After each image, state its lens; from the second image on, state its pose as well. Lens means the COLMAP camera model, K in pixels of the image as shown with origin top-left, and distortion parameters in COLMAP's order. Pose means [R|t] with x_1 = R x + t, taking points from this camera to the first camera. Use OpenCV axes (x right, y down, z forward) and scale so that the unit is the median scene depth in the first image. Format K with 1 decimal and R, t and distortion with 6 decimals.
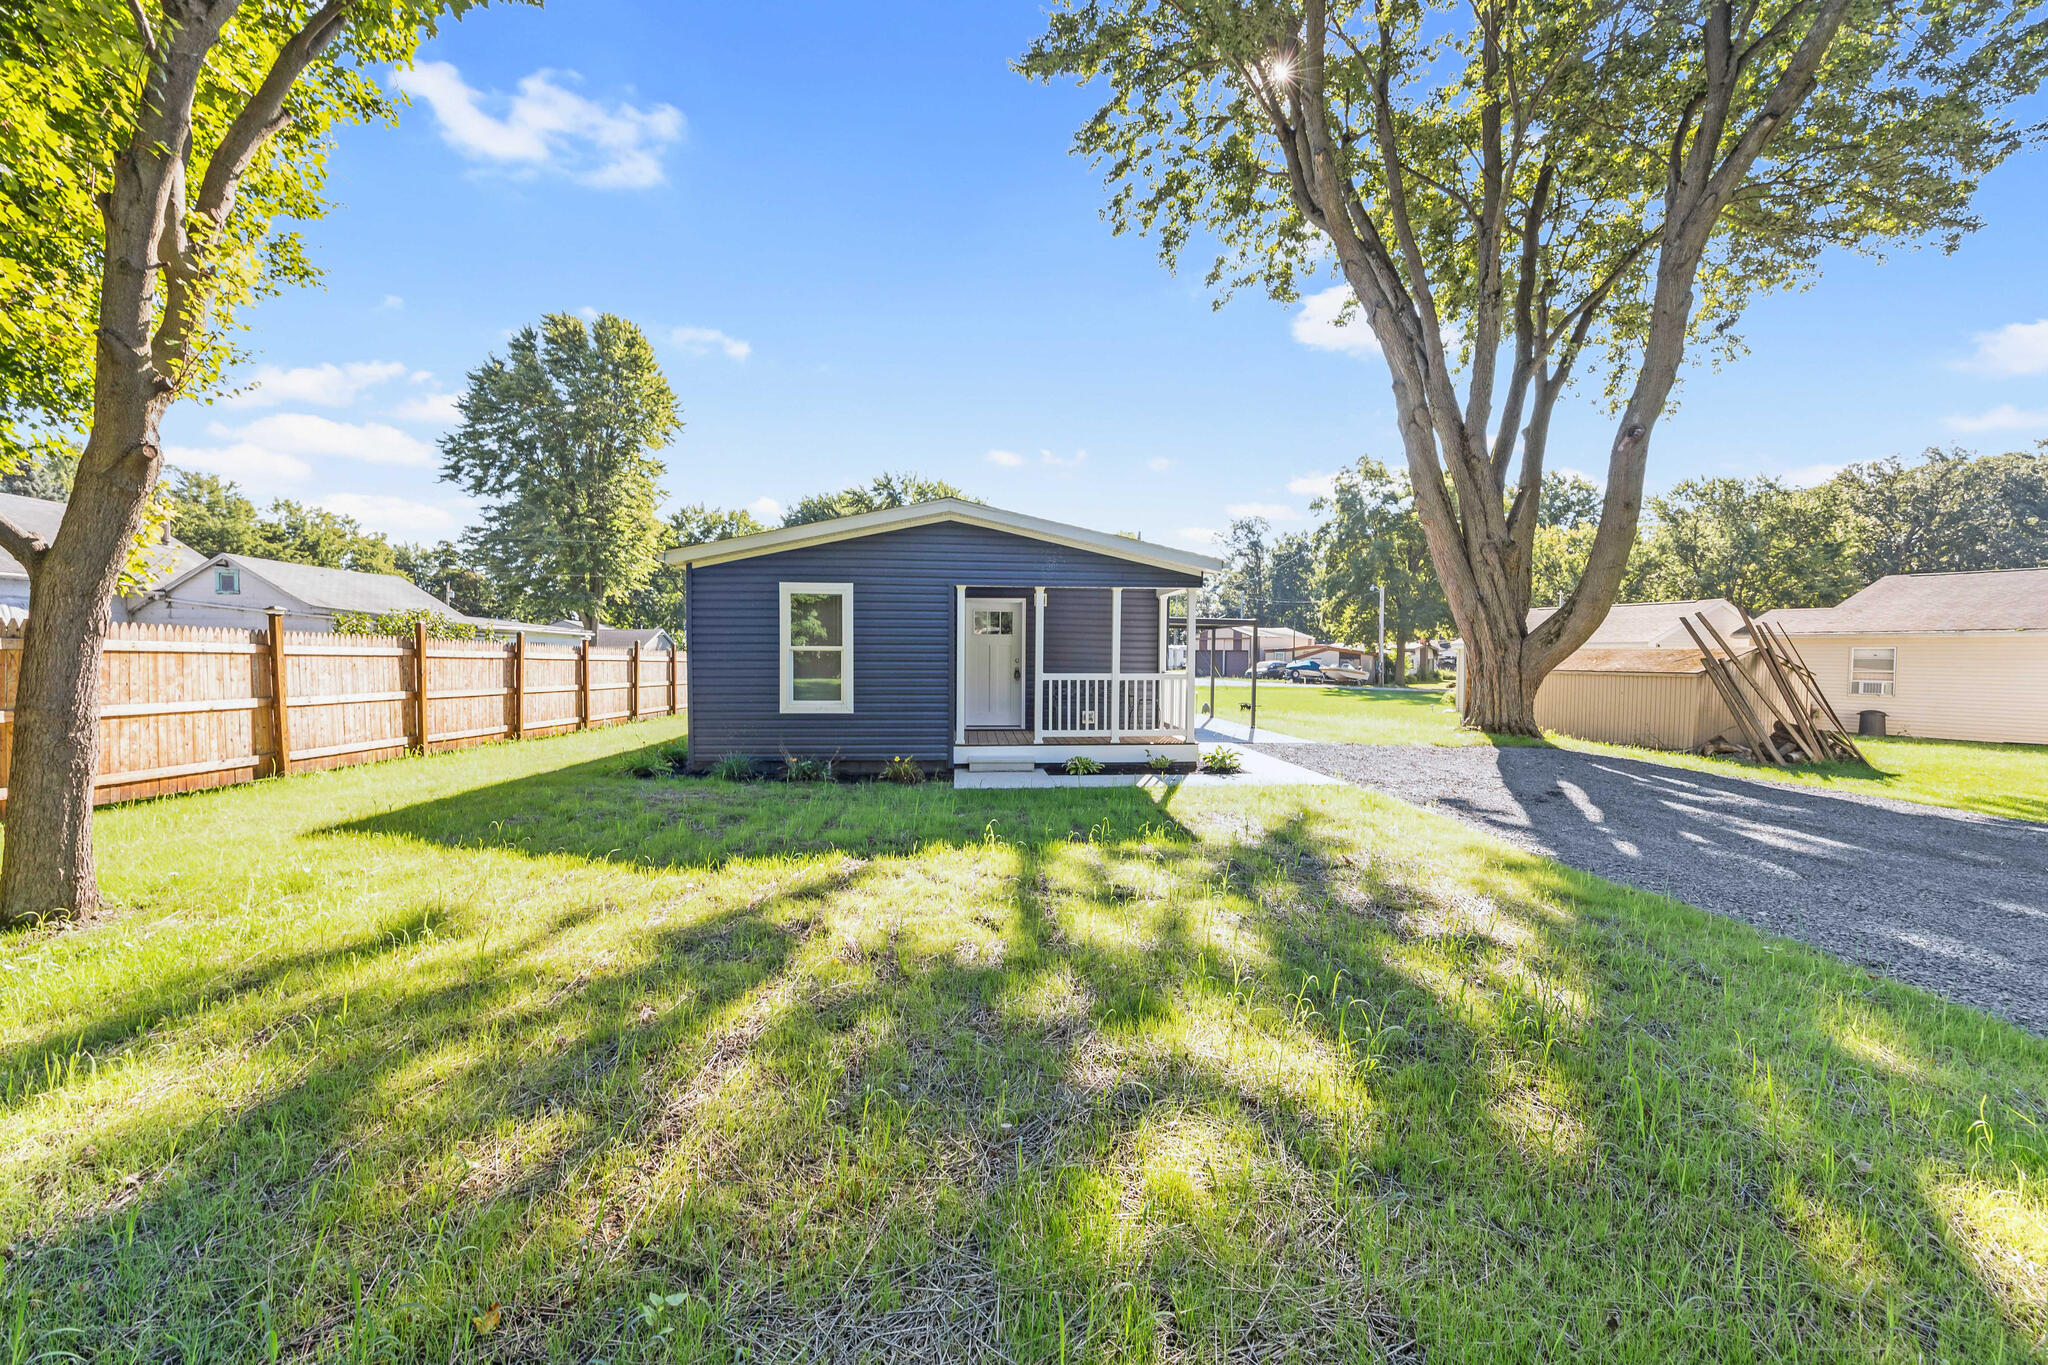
lens RADIAL K [[786.1, 0, 1037.9], [0, 786.1, 668.5], [0, 0, 1]] dist [-0.000009, 0.000028]
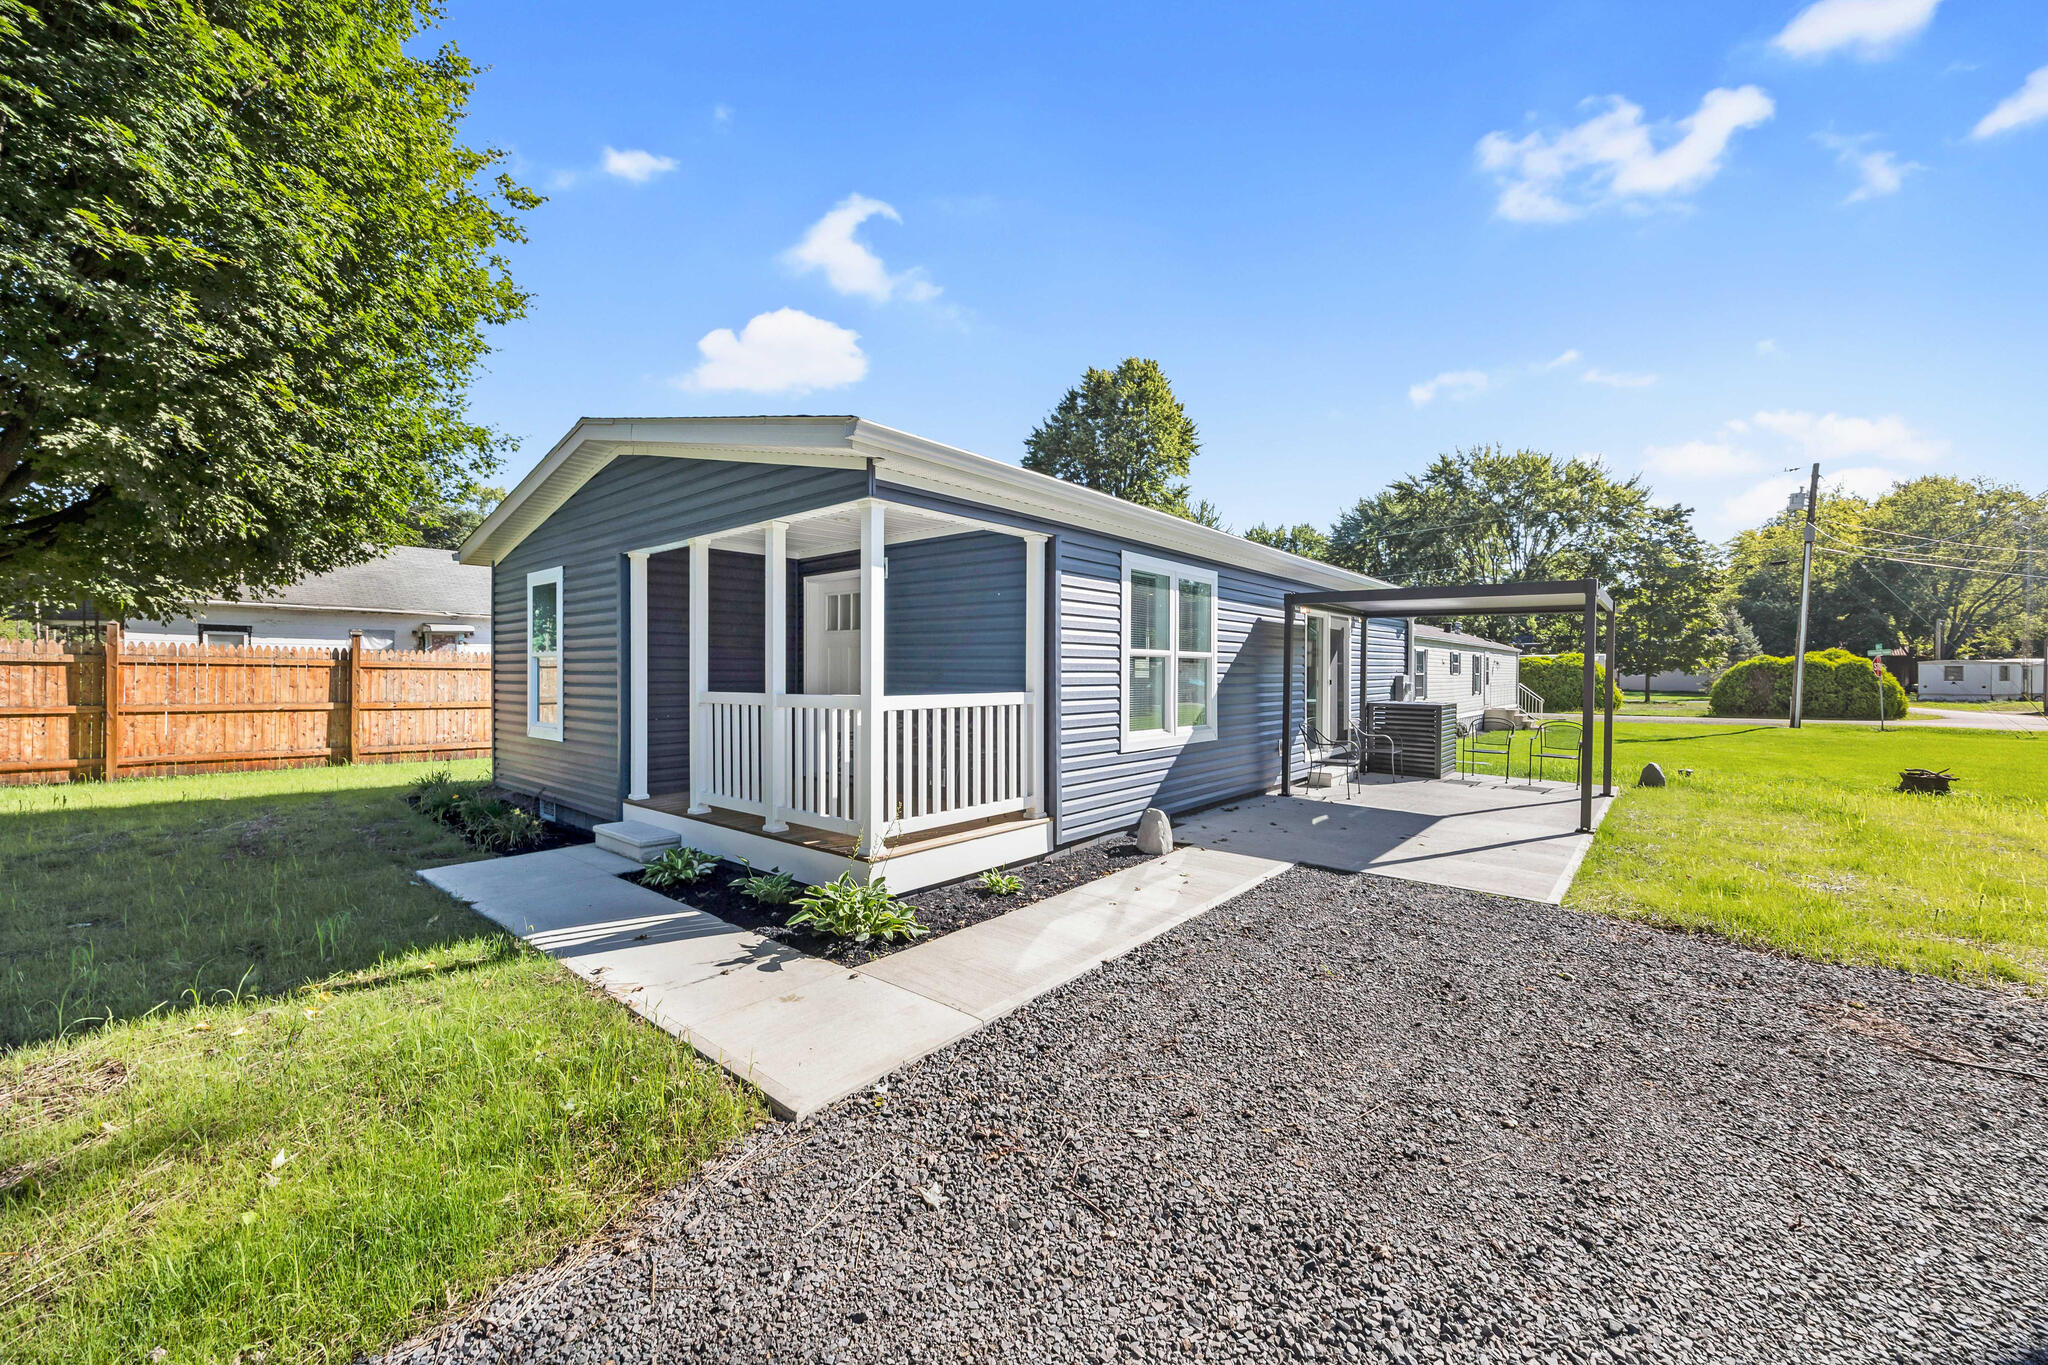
lens RADIAL K [[786.1, 0, 1037.9], [0, 786.1, 668.5], [0, 0, 1]] dist [-0.000009, 0.000028]
pose [[0.716277, -0.007724, -0.697773, 0.526916], [-0.011533, 0.999671, -0.022905, 0.000350], [0.697720, 0.024454, 0.715953, 0.693679]]
